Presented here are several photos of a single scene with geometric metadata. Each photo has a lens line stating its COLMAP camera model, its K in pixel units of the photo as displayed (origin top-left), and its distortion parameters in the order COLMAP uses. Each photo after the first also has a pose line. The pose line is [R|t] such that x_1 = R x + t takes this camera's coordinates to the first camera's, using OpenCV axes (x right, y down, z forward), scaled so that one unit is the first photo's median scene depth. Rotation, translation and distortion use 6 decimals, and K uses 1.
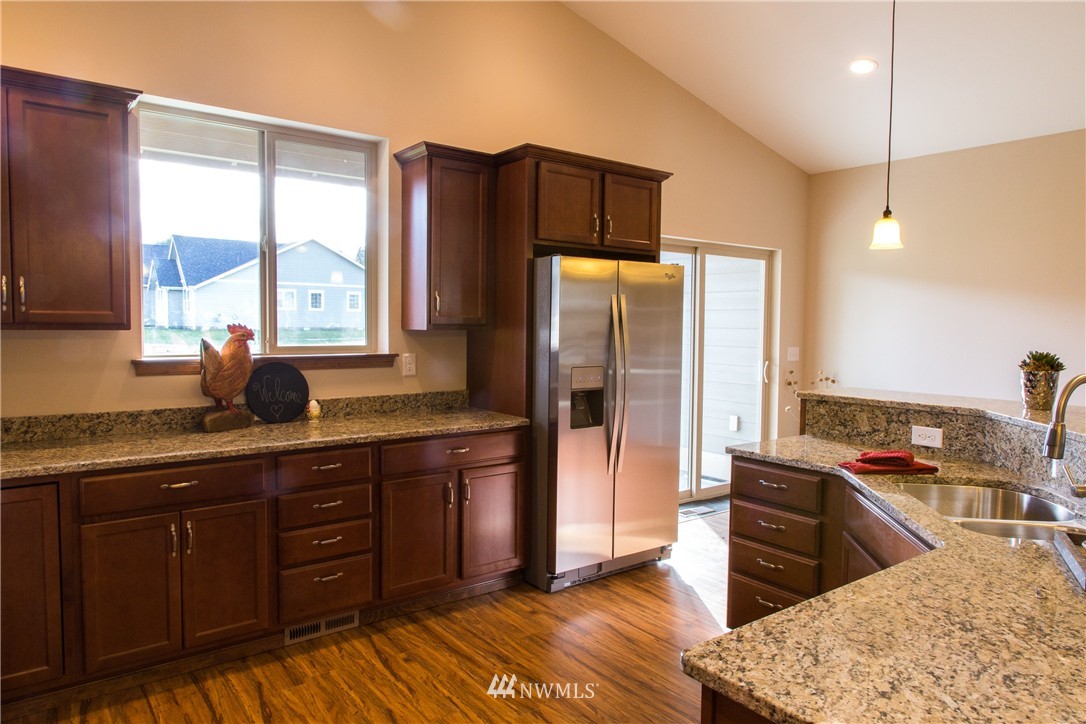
lens RADIAL K [[715.8, 0, 543.0], [0, 715.8, 362.0], [0, 0, 1]] dist [0.000532, 0.000115]
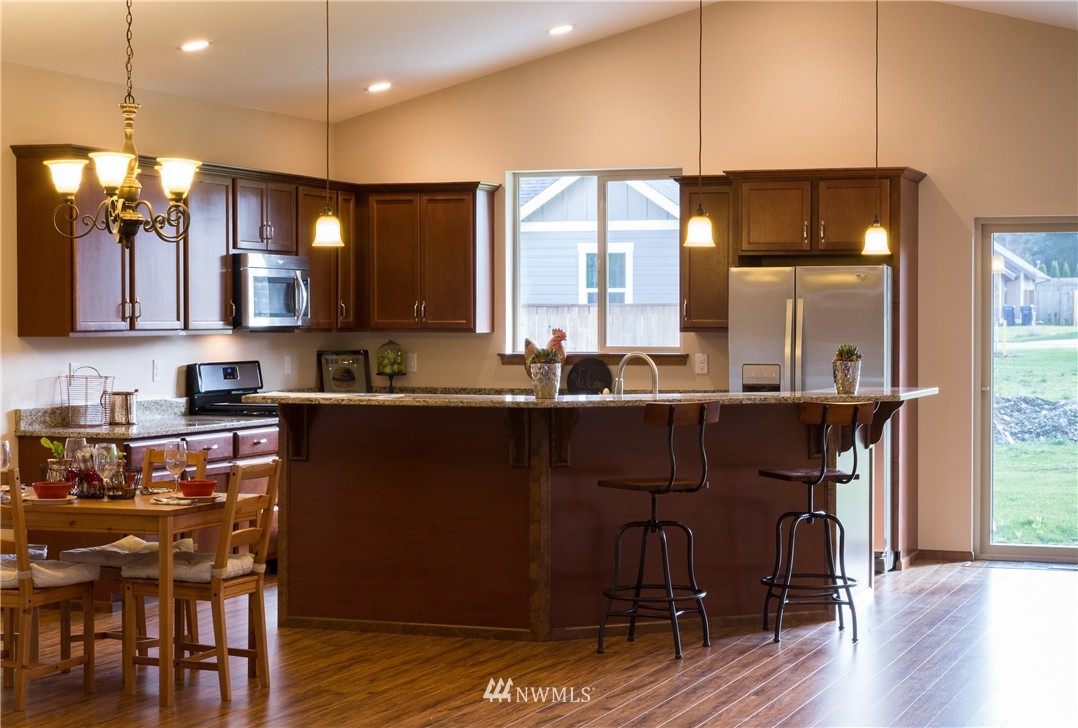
lens RADIAL K [[2044.4, 0, 539.0], [0, 2044.4, 364.0], [0, 0, 1]] dist [-0.011274, -0.031881]
pose [[0.520449, 0.006790, -0.853866, 2.535800], [-0.043642, 0.998873, -0.018658, 0.078284], [0.852777, 0.046975, 0.520159, -0.919786]]
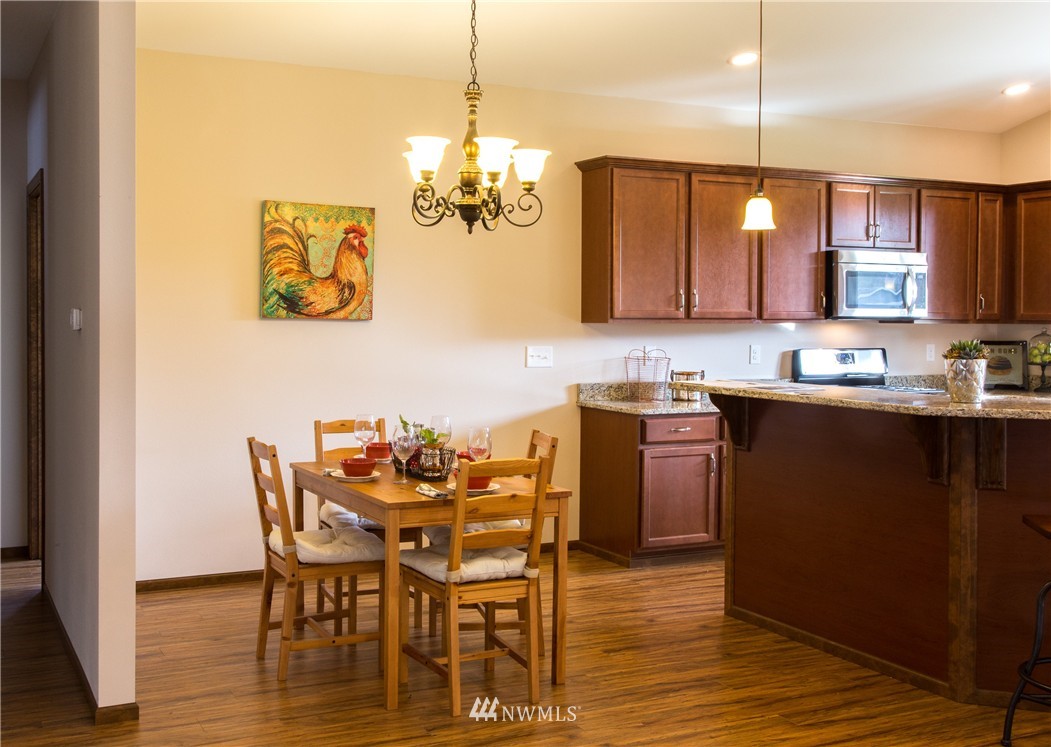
lens RADIAL K [[1129.6, 0, 422.1], [0, 1129.6, 337.3], [0, 0, 1]] dist [0.002201, 0.007602]
pose [[-0.230328, 0.004742, -0.973101, 1.644305], [-0.065371, 0.997654, 0.020335, 0.024116], [0.970915, 0.068297, -0.229478, 0.079863]]
